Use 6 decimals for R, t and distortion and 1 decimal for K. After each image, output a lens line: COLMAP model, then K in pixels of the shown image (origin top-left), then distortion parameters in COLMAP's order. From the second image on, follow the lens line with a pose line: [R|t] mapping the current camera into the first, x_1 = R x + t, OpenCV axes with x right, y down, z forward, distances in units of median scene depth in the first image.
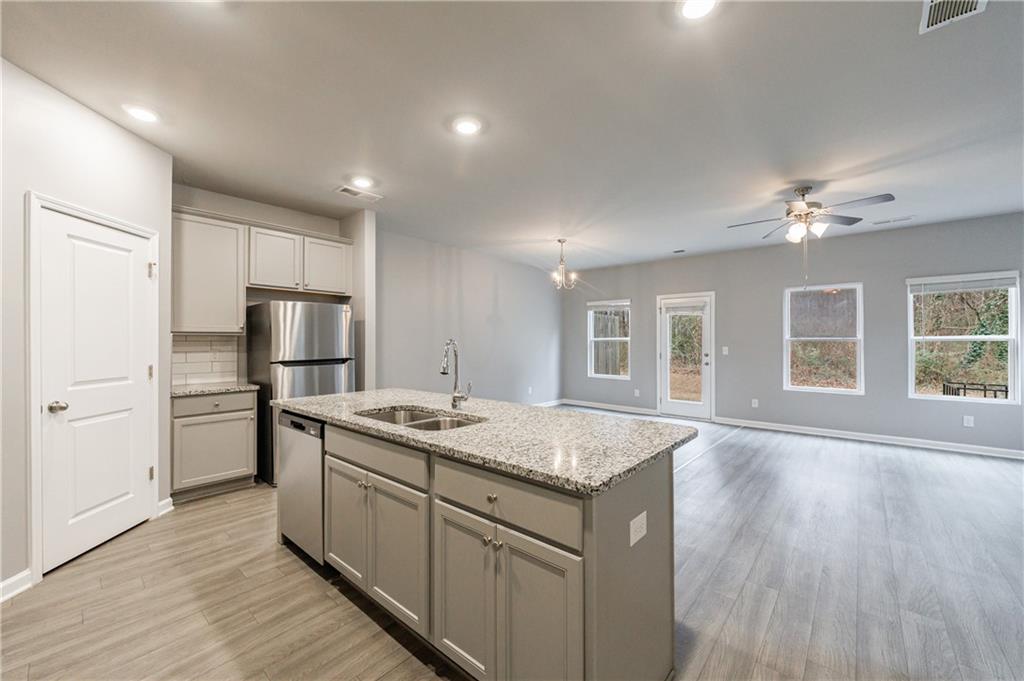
lens RADIAL K [[401.0, 0, 509.3], [0, 401.0, 338.3], [0, 0, 1]] dist [-0.000342, 0.000171]
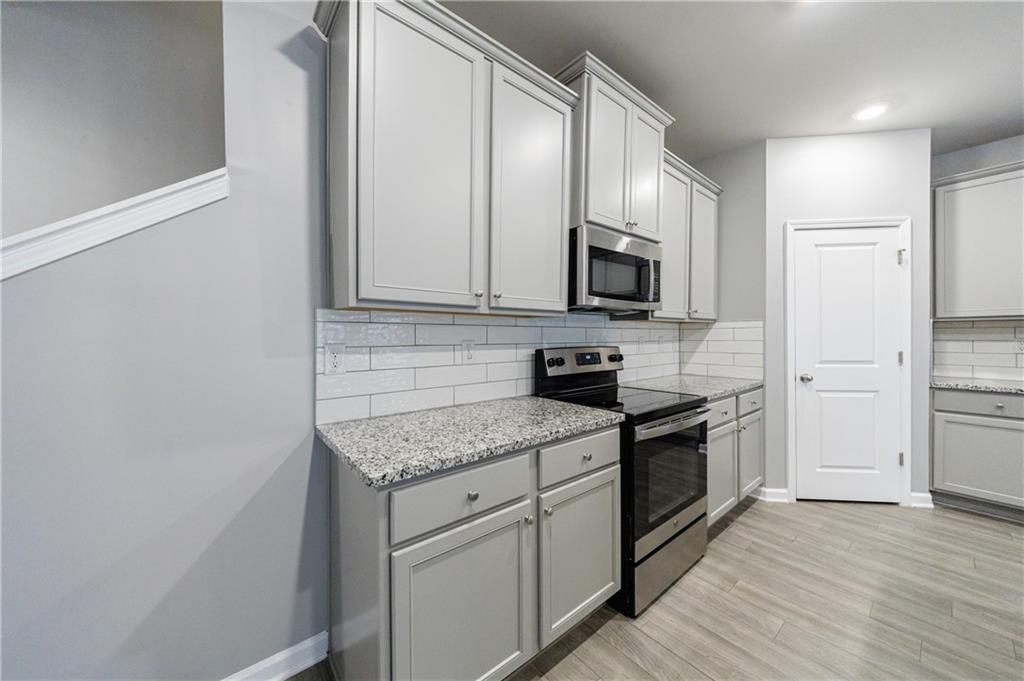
lens RADIAL K [[357.9, 0, 509.7], [0, 357.9, 337.4], [0, 0, 1]] dist [0.000382, -0.000314]
pose [[-0.169184, 0.007498, -0.985556, 0.113791], [0.011284, 0.999920, 0.005671, 0.011346], [0.985520, -0.010161, -0.169255, 0.137380]]
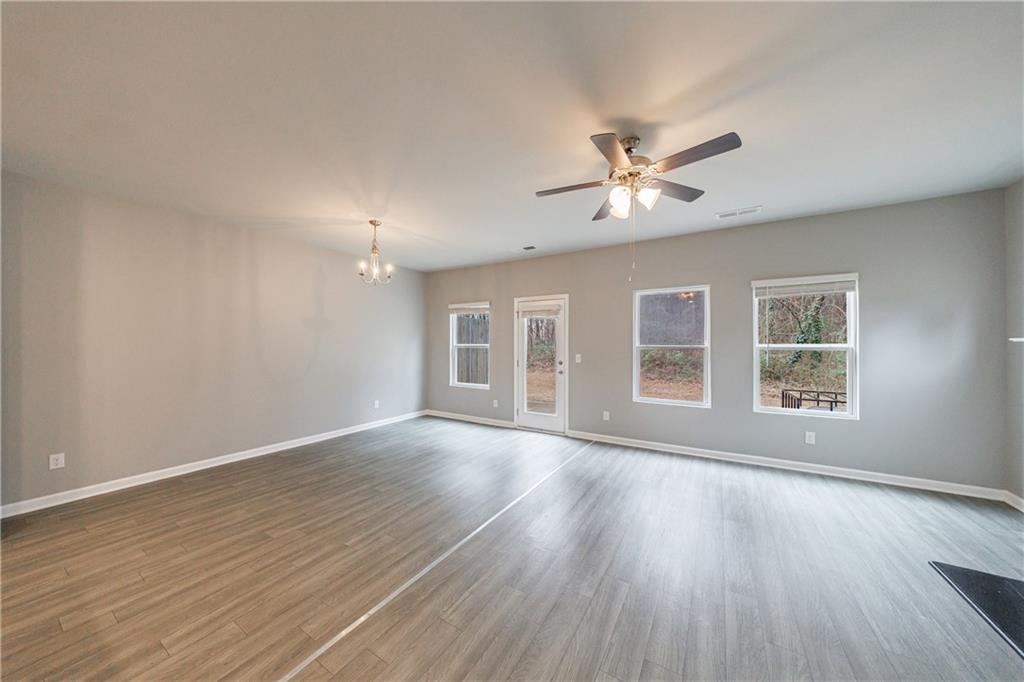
lens RADIAL K [[341.9, 0, 505.7], [0, 341.9, 342.2], [0, 0, 1]] dist [-0.001734, -0.001321]
pose [[0.986411, 0.000335, 0.164294, 0.395179], [-0.001230, 0.999985, 0.005346, -0.016629], [-0.164290, -0.005475, 0.986397, 0.412670]]
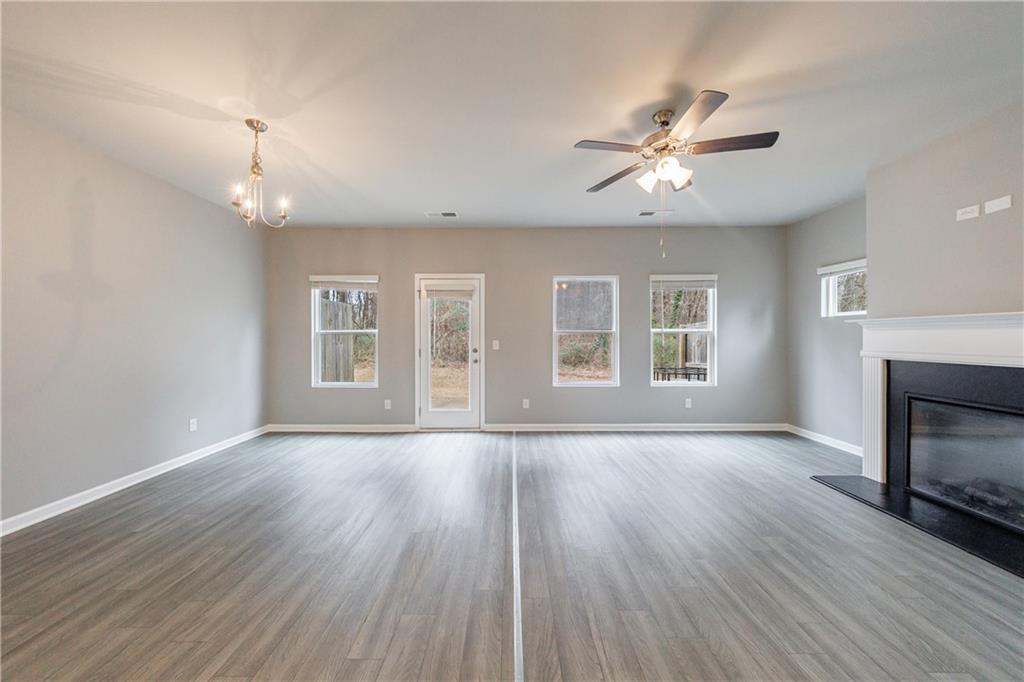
lens RADIAL K [[357.9, 0, 510.8], [0, 357.9, 338.3], [0, 0, 1]] dist [0.000382, -0.000314]
pose [[0.752984, -0.005531, 0.658015, 0.107915], [-0.003163, 0.999923, 0.012024, 0.012502], [-0.658031, -0.011135, 0.752909, 0.667784]]
